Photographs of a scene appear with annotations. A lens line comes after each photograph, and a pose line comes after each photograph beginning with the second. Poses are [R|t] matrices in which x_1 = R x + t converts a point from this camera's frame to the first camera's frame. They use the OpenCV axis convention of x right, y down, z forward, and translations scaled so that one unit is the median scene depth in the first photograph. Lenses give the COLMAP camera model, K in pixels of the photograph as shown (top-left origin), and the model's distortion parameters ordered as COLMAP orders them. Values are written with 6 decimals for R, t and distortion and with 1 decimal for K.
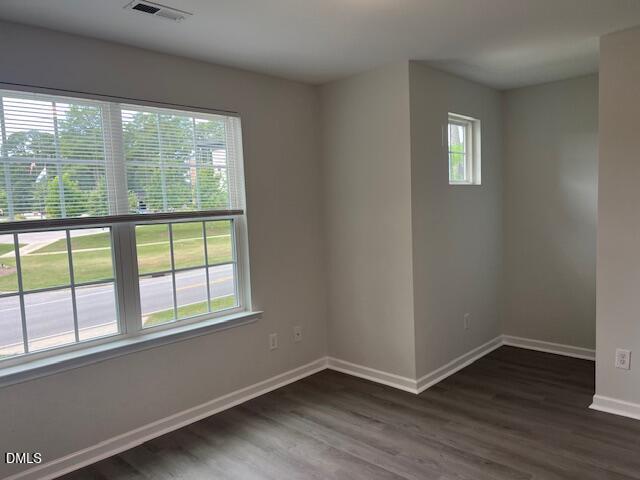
lens RADIAL K [[481.7, 0, 320.0], [0, 481.7, 240.0], [0, 0, 1]] dist [0.030804, -0.056230]
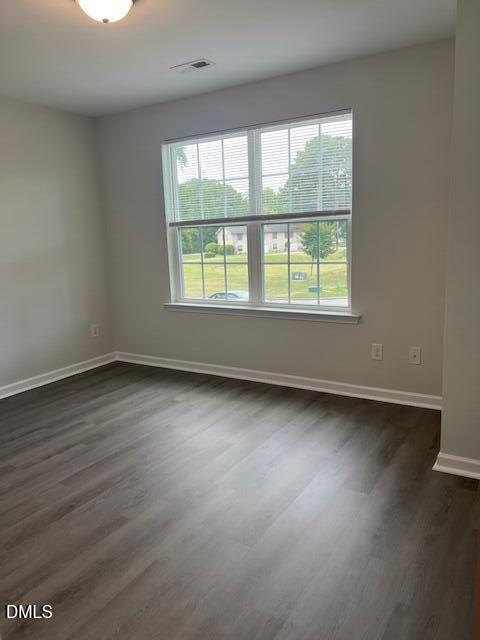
lens RADIAL K [[481.7, 0, 240.0], [0, 481.7, 320.0], [0, 0, 1]] dist [0.030804, -0.056230]
pose [[0.195672, 0.208592, -0.958229, 0.887731], [-0.043175, 0.978002, 0.204079, -0.038998], [0.979719, 0.001439, 0.200373, 0.646043]]
